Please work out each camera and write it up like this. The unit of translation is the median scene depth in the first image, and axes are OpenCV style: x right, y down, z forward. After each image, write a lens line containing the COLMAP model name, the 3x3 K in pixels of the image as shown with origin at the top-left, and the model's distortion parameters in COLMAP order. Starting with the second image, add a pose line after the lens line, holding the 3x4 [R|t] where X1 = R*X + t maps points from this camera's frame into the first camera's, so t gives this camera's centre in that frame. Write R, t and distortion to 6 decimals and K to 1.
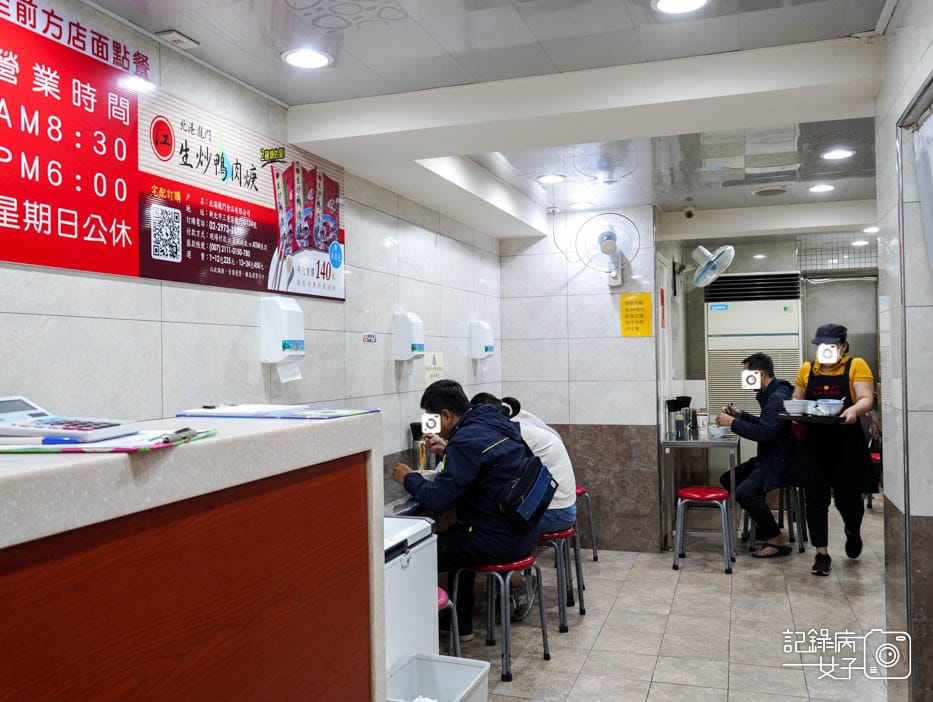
lens RADIAL K [[823.8, 0, 464.8], [0, 823.8, 350.7], [0, 0, 1]] dist [-0.020625, 0.035074]
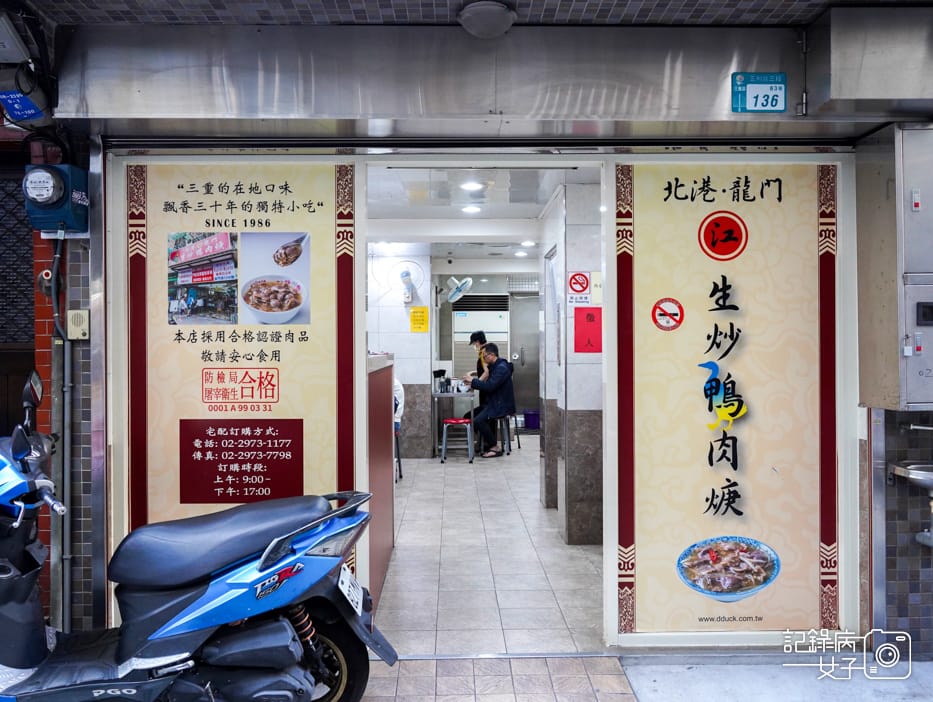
lens RADIAL K [[823.8, 0, 467.8], [0, 823.8, 349.1], [0, 0, 1]] dist [-0.020625, 0.035074]
pose [[0.943025, 0.010896, 0.332544, -0.233459], [-0.013243, 0.999901, 0.004793, 0.006969], [-0.332459, -0.008924, 0.943076, -0.567981]]
